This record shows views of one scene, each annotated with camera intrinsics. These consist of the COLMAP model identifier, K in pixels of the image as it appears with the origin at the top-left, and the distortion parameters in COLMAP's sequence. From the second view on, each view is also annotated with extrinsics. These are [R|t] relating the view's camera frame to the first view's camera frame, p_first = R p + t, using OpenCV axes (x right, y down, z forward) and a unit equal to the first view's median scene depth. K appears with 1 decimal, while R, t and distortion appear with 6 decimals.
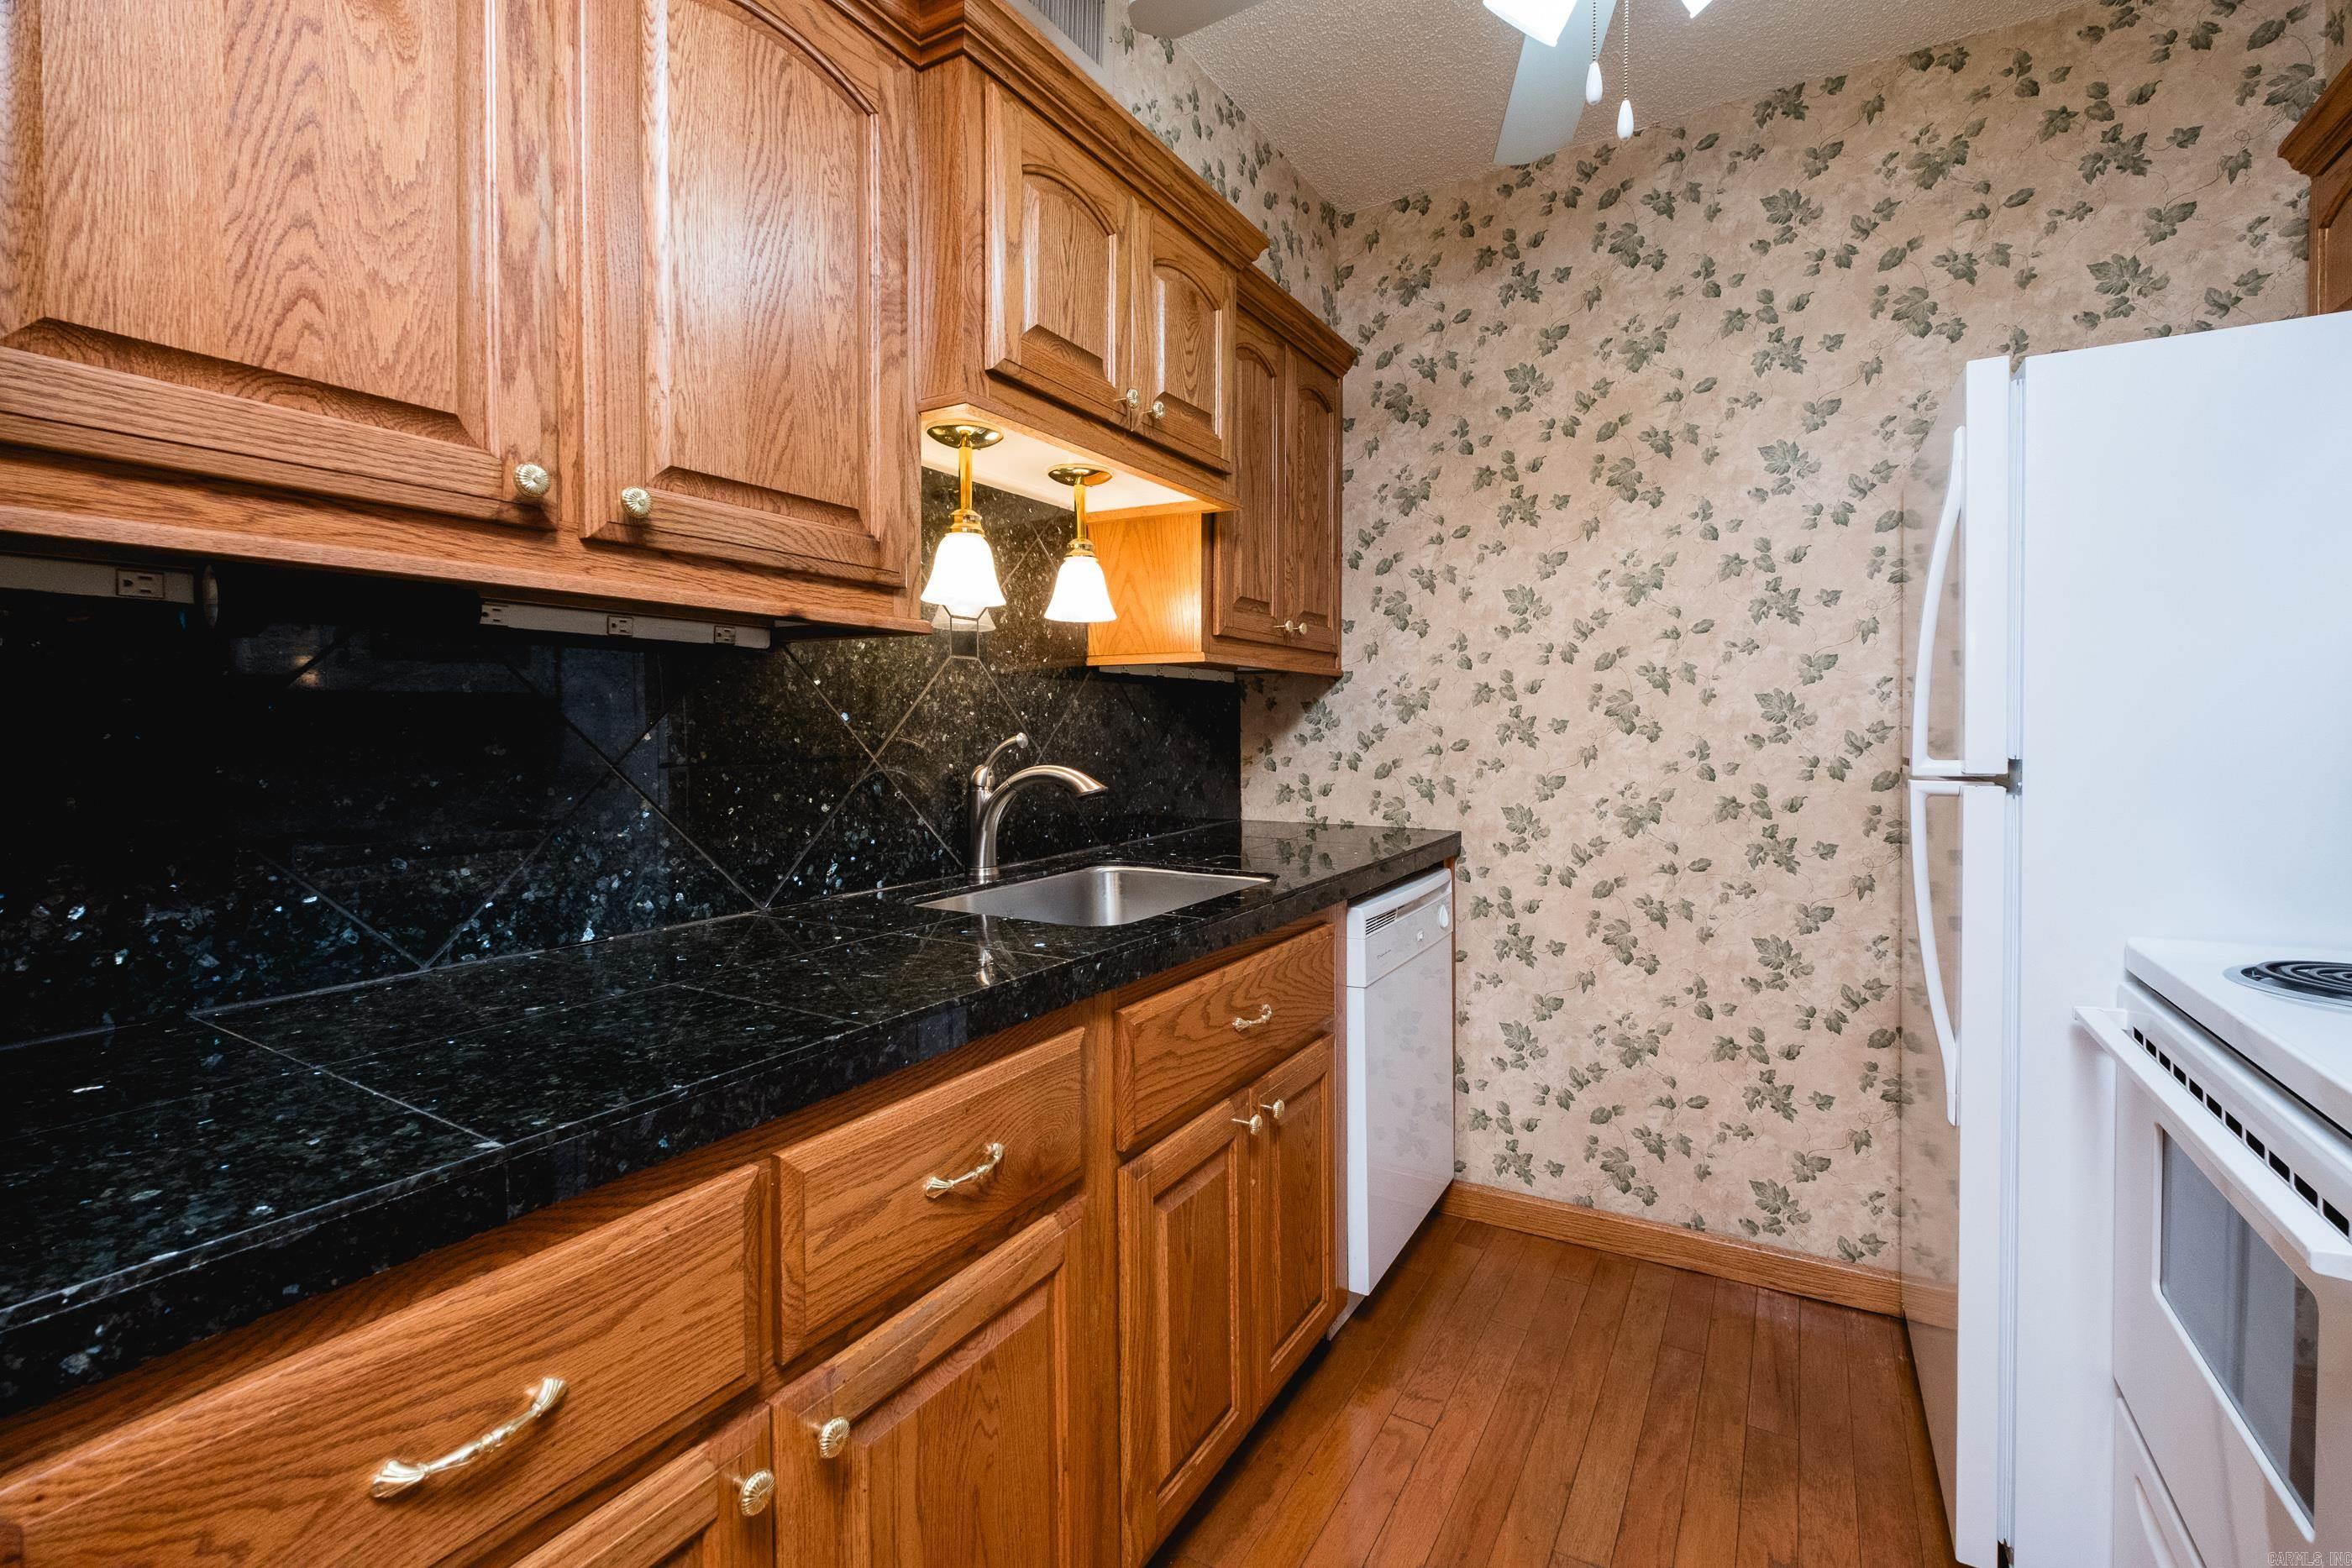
lens RADIAL K [[1017.3, 0, 1176.1], [0, 1017.3, 741.7], [0, 0, 1]] dist [0.012331, -0.005558]
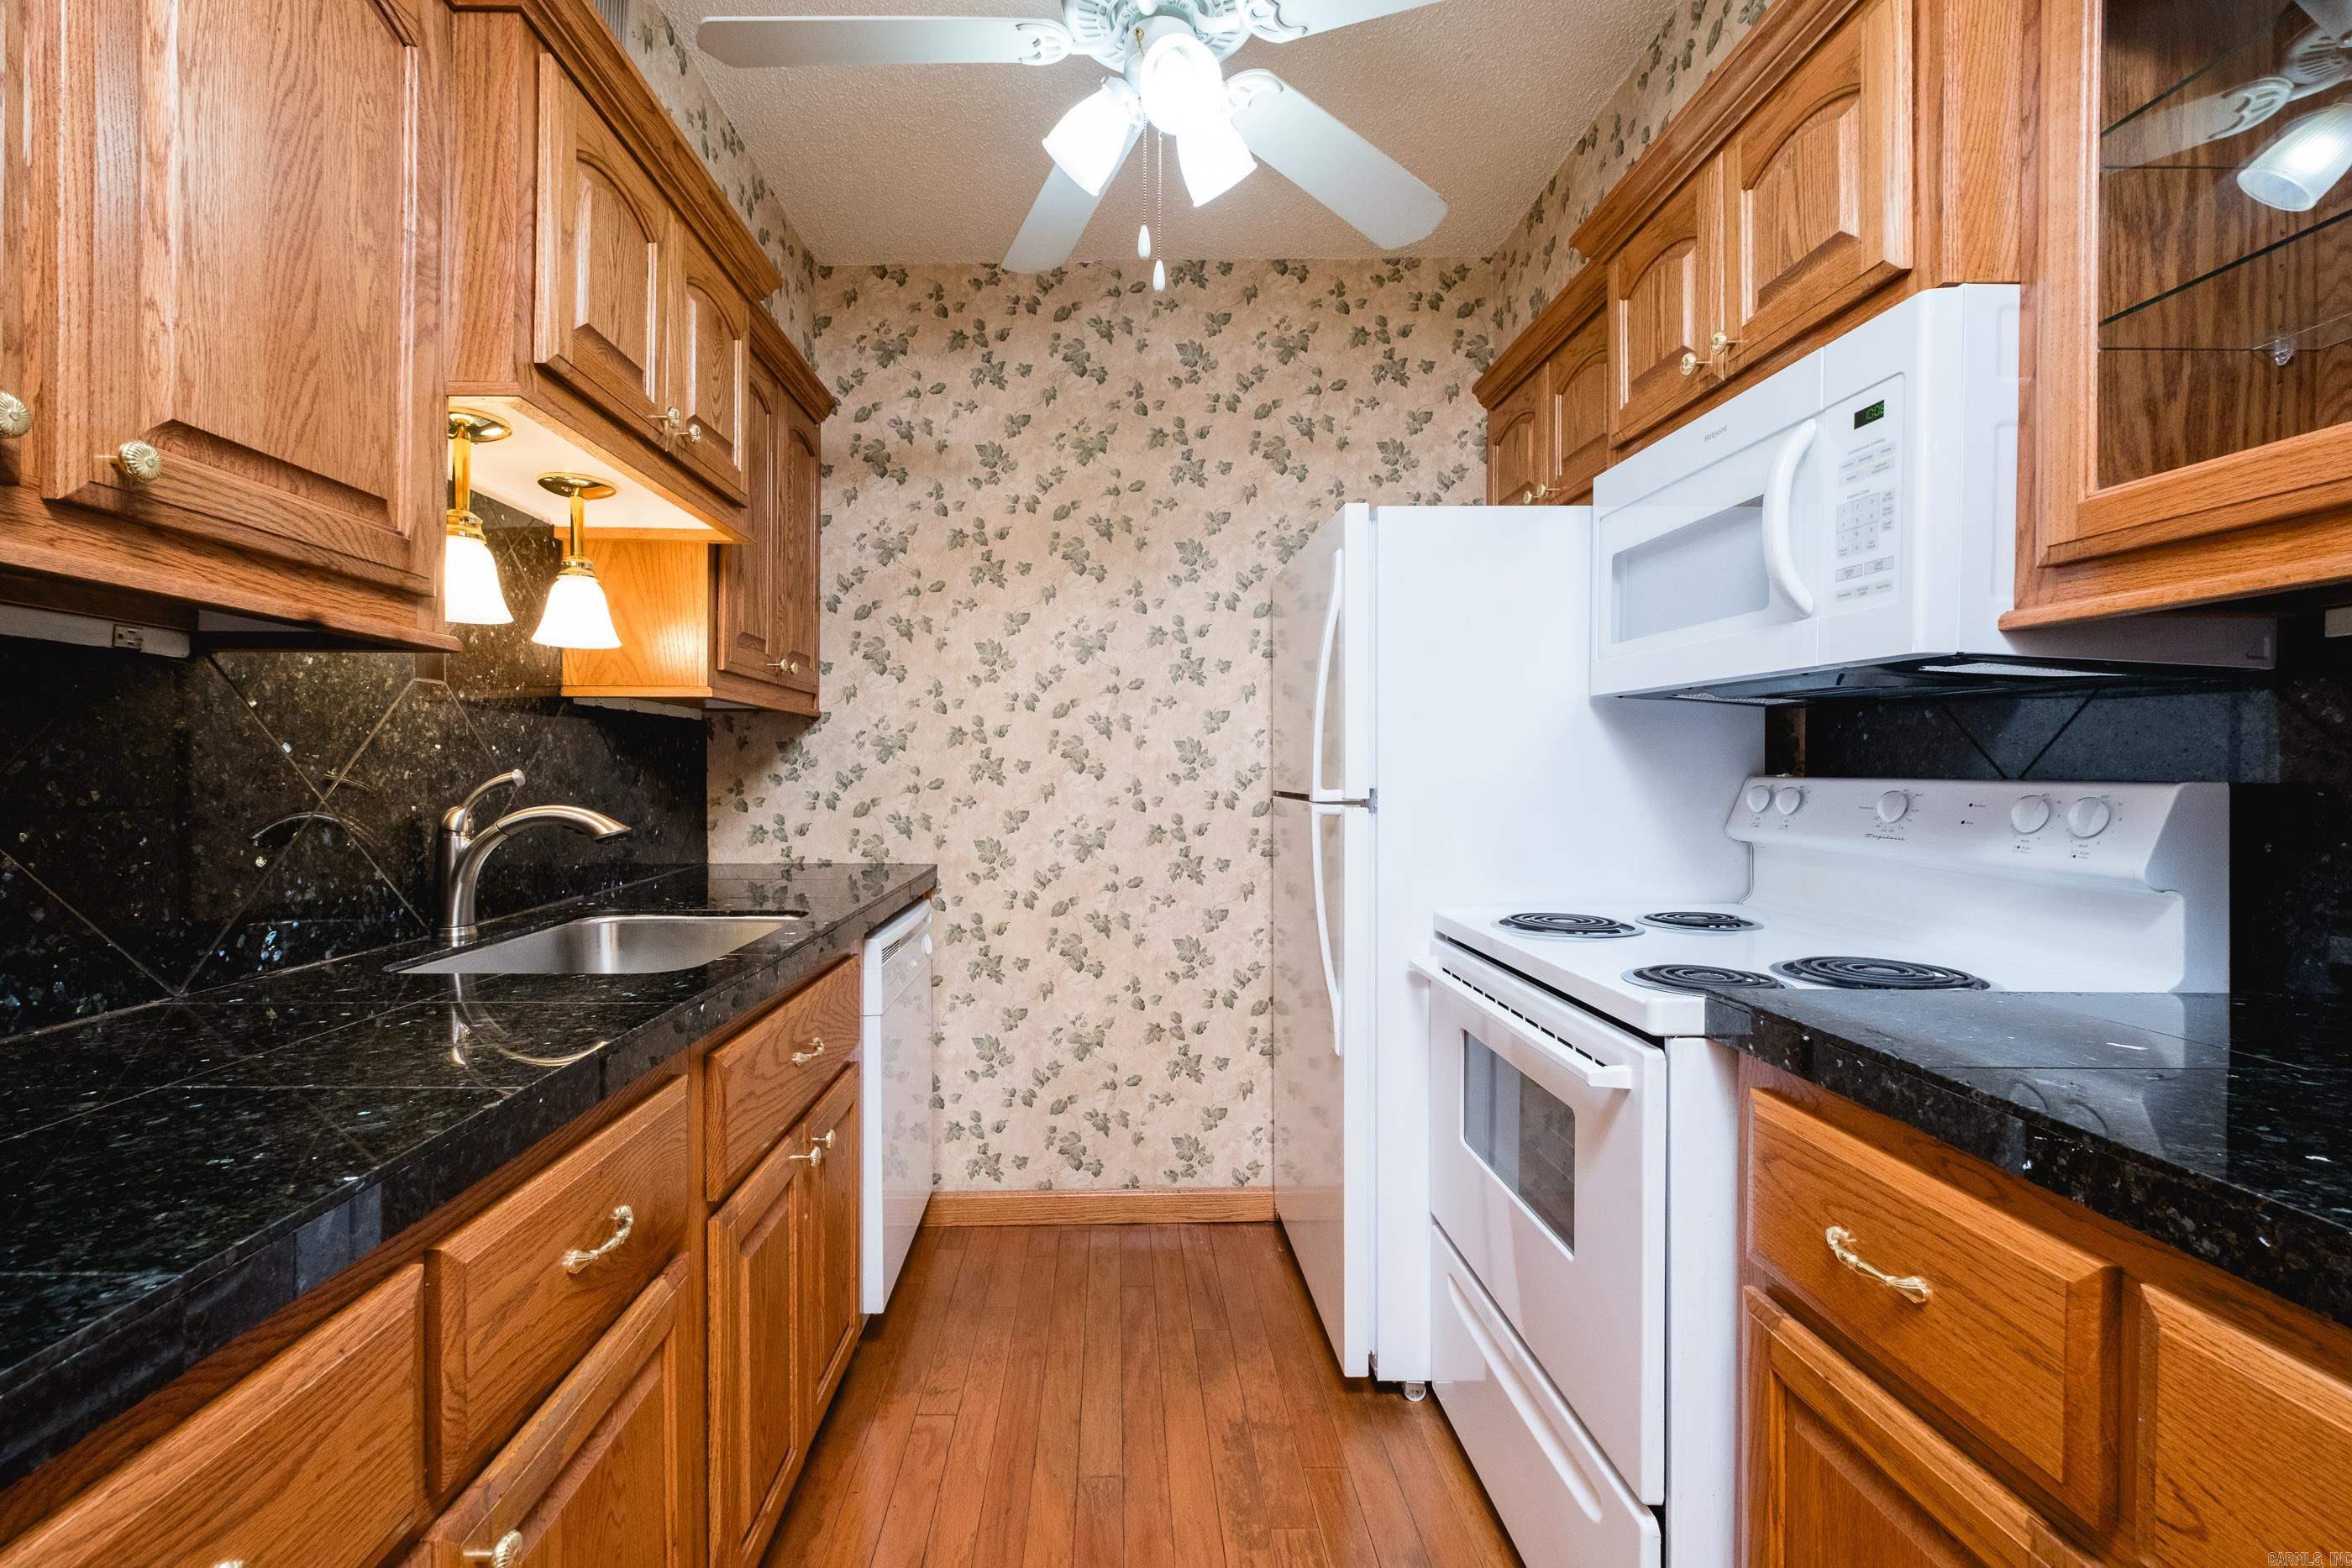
lens RADIAL K [[1017.3, 0, 1092.4], [0, 1017.3, 768.1], [0, 0, 1]] dist [0.012331, -0.005558]
pose [[0.863794, 0.003173, 0.503836, -0.161979], [0.006272, 0.999835, -0.017050, 0.008134], [-0.503807, 0.017887, 0.863631, -0.014934]]
